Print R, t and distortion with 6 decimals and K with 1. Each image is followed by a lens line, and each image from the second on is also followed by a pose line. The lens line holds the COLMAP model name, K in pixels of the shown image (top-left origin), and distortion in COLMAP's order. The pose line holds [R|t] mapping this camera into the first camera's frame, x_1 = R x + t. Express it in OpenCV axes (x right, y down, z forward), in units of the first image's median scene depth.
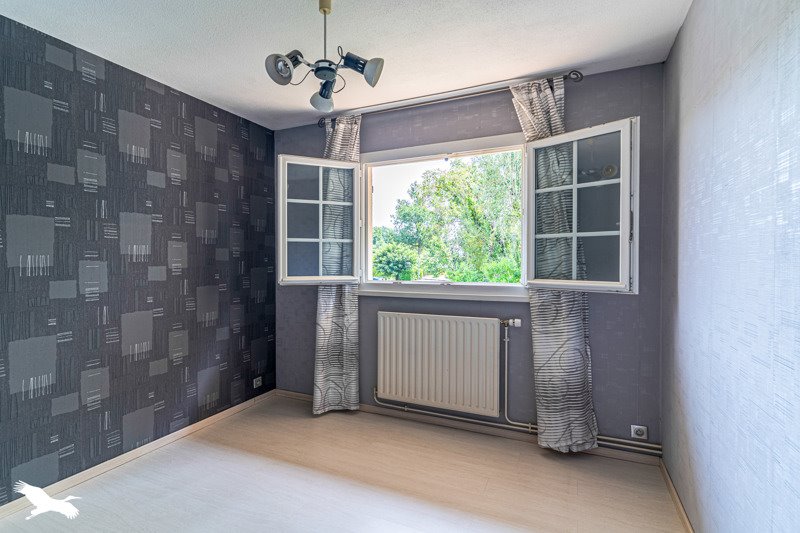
lens RADIAL K [[383.3, 0, 399.9], [0, 383.3, 259.1], [0, 0, 1]] dist [0.000260, 0.000038]
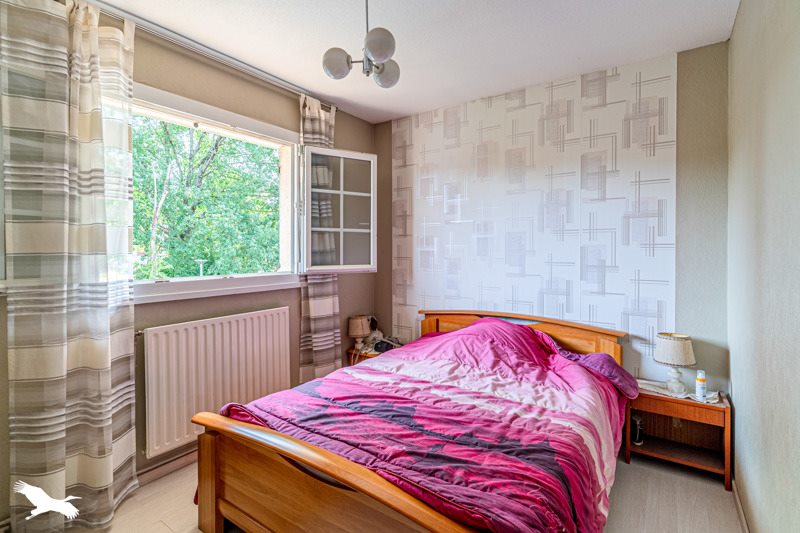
lens RADIAL K [[383.3, 0, 399.9], [0, 383.3, 259.1], [0, 0, 1]] dist [0.000260, 0.000038]
pose [[0.181374, -0.019100, 0.983229, -0.784887], [0.008262, 0.999806, 0.017898, 0.013259], [-0.983379, 0.004877, 0.181497, 0.571906]]
